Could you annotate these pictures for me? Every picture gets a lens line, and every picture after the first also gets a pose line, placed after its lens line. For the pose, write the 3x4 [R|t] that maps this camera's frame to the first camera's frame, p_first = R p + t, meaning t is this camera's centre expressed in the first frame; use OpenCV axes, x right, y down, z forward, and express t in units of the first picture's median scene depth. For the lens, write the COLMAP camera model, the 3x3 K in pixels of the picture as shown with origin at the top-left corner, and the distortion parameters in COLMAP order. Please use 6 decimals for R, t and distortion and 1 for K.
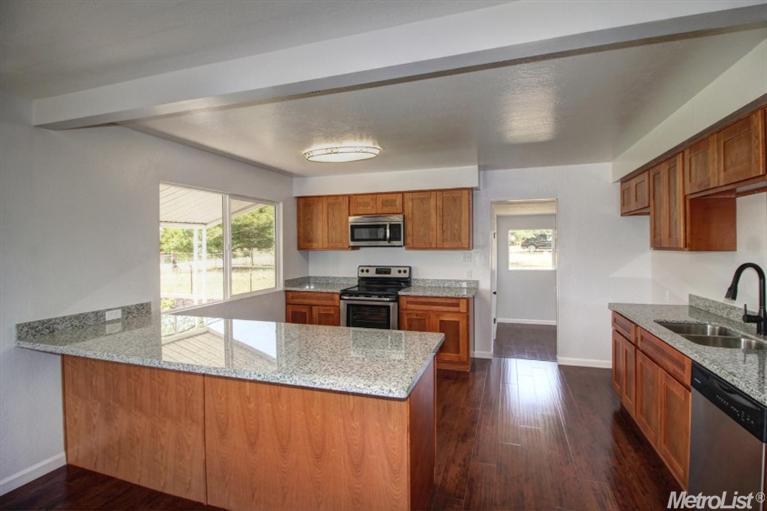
lens RADIAL K [[365.2, 0, 390.7], [0, 365.2, 244.8], [0, 0, 1]] dist [-0.009733, -0.000679]
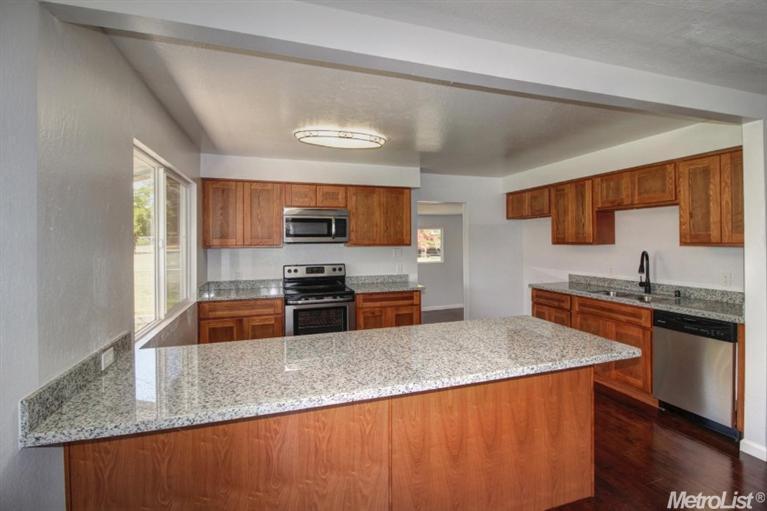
lens RADIAL K [[373.5, 0, 402.5], [0, 373.5, 240.1], [0, 0, 1]] dist [-0.002324, -0.000335]
pose [[0.795331, 0.003288, 0.606167, -0.442415], [0.001028, 0.999977, -0.006773, 0.004616], [-0.606175, 0.006010, 0.795309, 0.140352]]
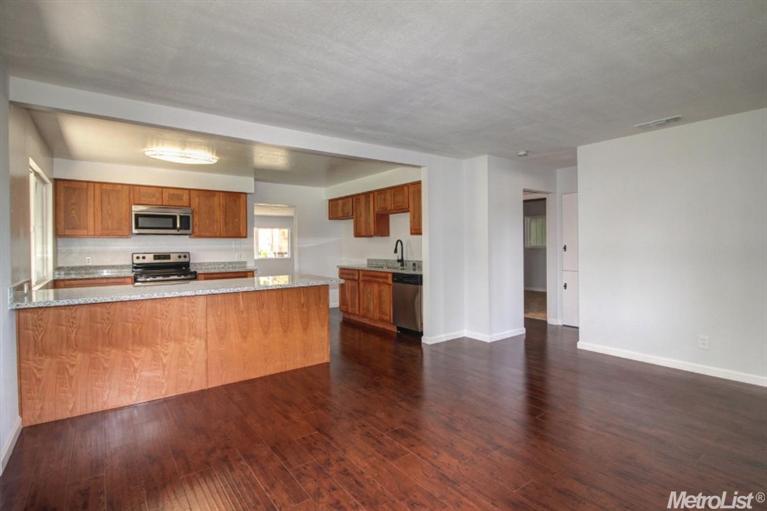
lens RADIAL K [[382.6, 0, 402.7], [0, 382.6, 248.7], [0, 0, 1]] dist [-0.012595, -0.000793]
pose [[0.555181, -0.005310, 0.831712, -0.622524], [0.004763, 0.999984, 0.003205, 0.050248], [-0.831716, 0.002182, 0.555197, -0.273208]]
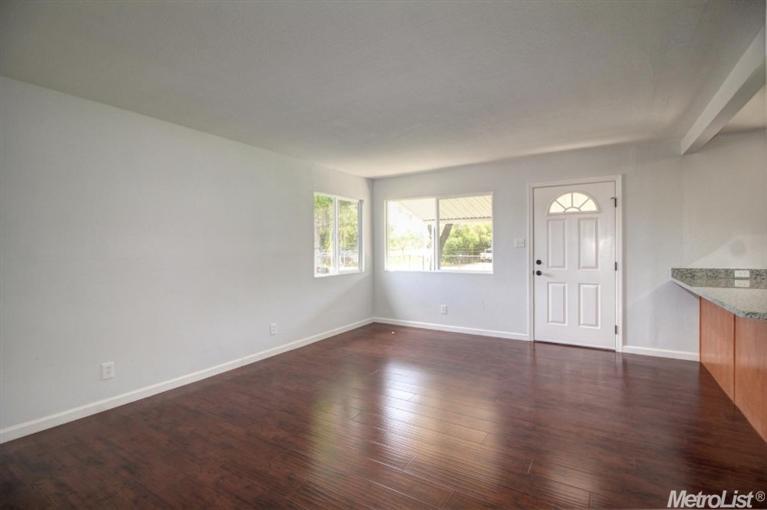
lens RADIAL K [[356.1, 0, 384.2], [0, 356.1, 250.9], [0, 0, 1]] dist [0.002087, -0.011121]
pose [[-0.234718, 0.020492, -0.971847, 0.490777], [0.010665, 0.999772, 0.018505, 0.040400], [0.972005, -0.006022, -0.234884, 0.005723]]
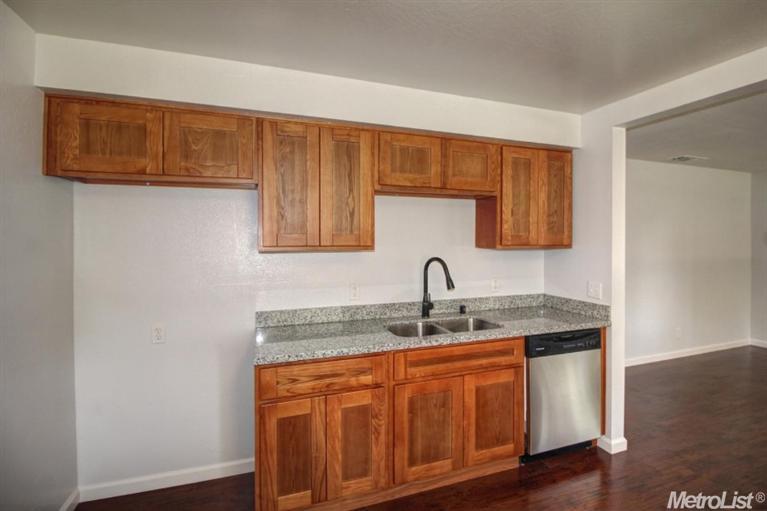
lens RADIAL K [[365.2, 0, 390.7], [0, 365.2, 244.8], [0, 0, 1]] dist [-0.009733, -0.000679]
pose [[-0.614956, -0.000642, 0.788561, 0.065082], [0.005427, 0.999973, 0.005047, 0.000421], [-0.788543, 0.007383, -0.614936, 0.854688]]
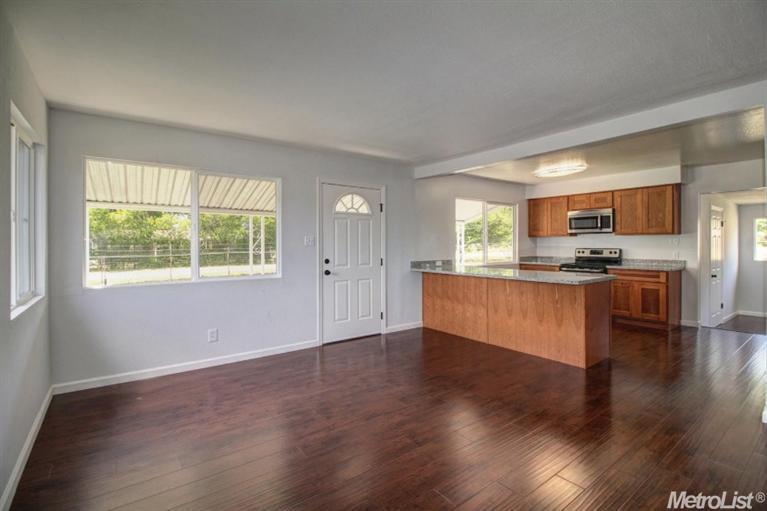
lens RADIAL K [[365.2, 0, 390.7], [0, 365.2, 244.8], [0, 0, 1]] dist [-0.009733, -0.000679]
pose [[0.824711, 0.007345, -0.565506, 0.117031], [-0.004411, 0.999969, 0.006555, 0.043320], [0.565537, -0.002912, 0.824718, -0.526331]]
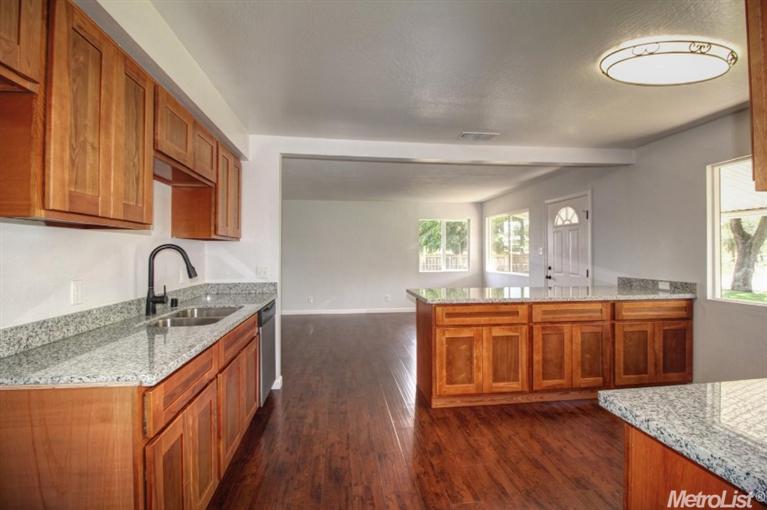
lens RADIAL K [[356.1, 0, 384.2], [0, 356.1, 250.9], [0, 0, 1]] dist [0.002087, -0.011121]
pose [[-0.905272, 0.009382, -0.424729, 0.399490], [0.011177, 0.999936, -0.001736, 0.035617], [0.424686, -0.006318, -0.905319, 1.018751]]
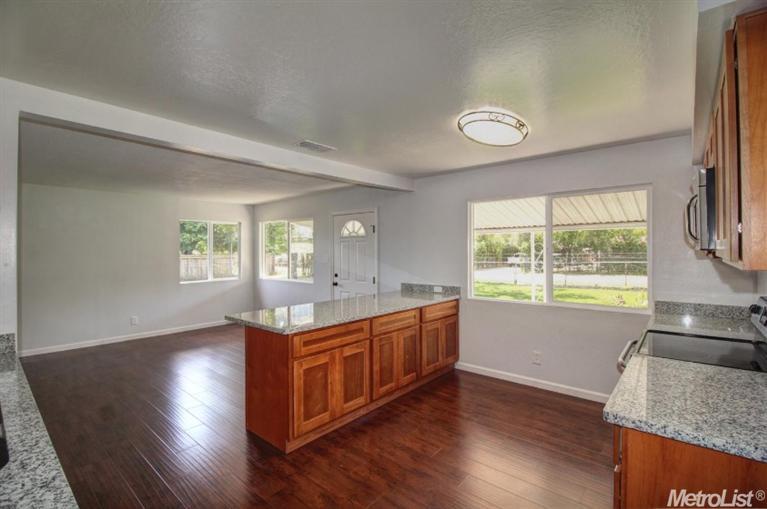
lens RADIAL K [[356.1, 0, 384.2], [0, 356.1, 250.4], [0, 0, 1]] dist [0.002087, -0.011121]
pose [[-0.385817, 0.011612, -0.922502, 0.500900], [0.007264, 0.999928, 0.009549, -0.002702], [0.922547, -0.003017, -0.385873, 0.831502]]
